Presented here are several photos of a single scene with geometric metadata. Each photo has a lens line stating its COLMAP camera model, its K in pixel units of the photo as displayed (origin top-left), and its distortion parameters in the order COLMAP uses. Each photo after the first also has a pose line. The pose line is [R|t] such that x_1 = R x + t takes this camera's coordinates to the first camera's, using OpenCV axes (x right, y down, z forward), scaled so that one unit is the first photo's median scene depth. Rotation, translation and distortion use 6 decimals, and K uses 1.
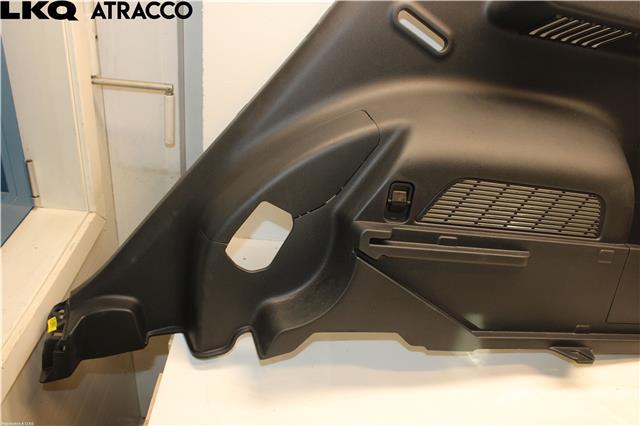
lens RADIAL K [[575.2, 0, 320.0], [0, 575.2, 213.0], [0, 0, 1]] dist [-0.152587, 0.134263]
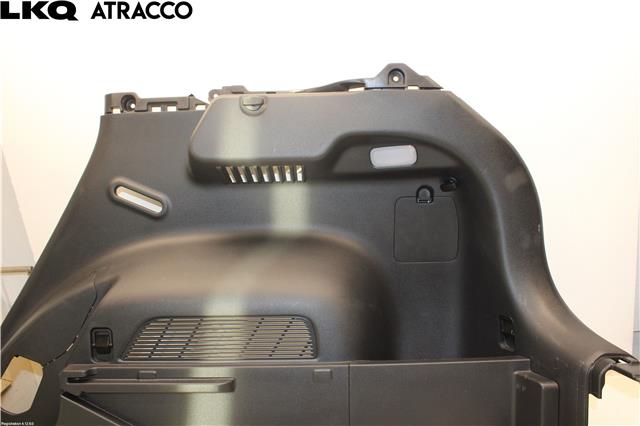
lens RADIAL K [[575.2, 0, 320.0], [0, 575.2, 213.0], [0, 0, 1]] dist [-0.152587, 0.134263]
pose [[0.962776, -0.165910, -0.213391, 0.780711], [0.107554, 0.959417, -0.260676, 0.062982], [0.247980, 0.228021, 0.941548, -0.041050]]
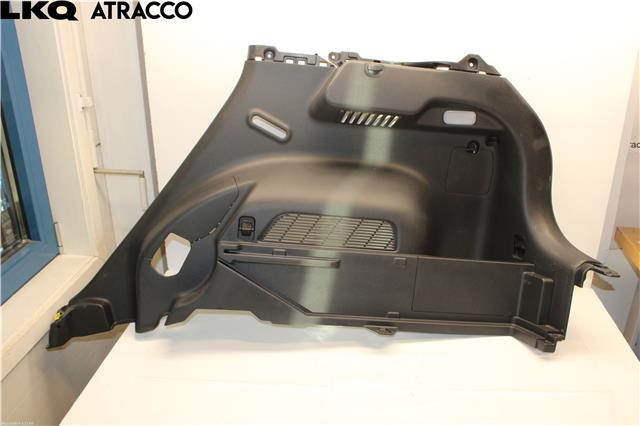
lens RADIAL K [[575.2, 0, 320.0], [0, 575.2, 213.0], [0, 0, 1]] dist [-0.152587, 0.134263]
pose [[0.990283, -0.050662, -0.129512, 0.508511], [0.029101, 0.986155, -0.163251, 0.191108], [0.135990, 0.157896, 0.978047, -0.539030]]
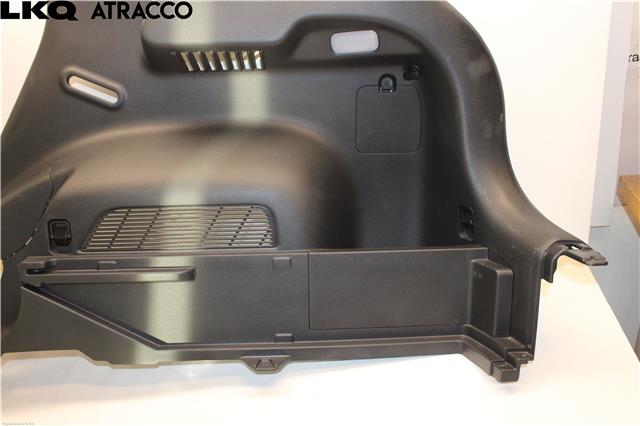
lens RADIAL K [[575.2, 0, 320.0], [0, 575.2, 213.0], [0, 0, 1]] dist [-0.152587, 0.134263]
pose [[0.971128, -0.135409, -0.196405, 0.801712], [0.117338, 0.987948, -0.100950, 0.100443], [0.207708, 0.074990, 0.975312, -0.015586]]
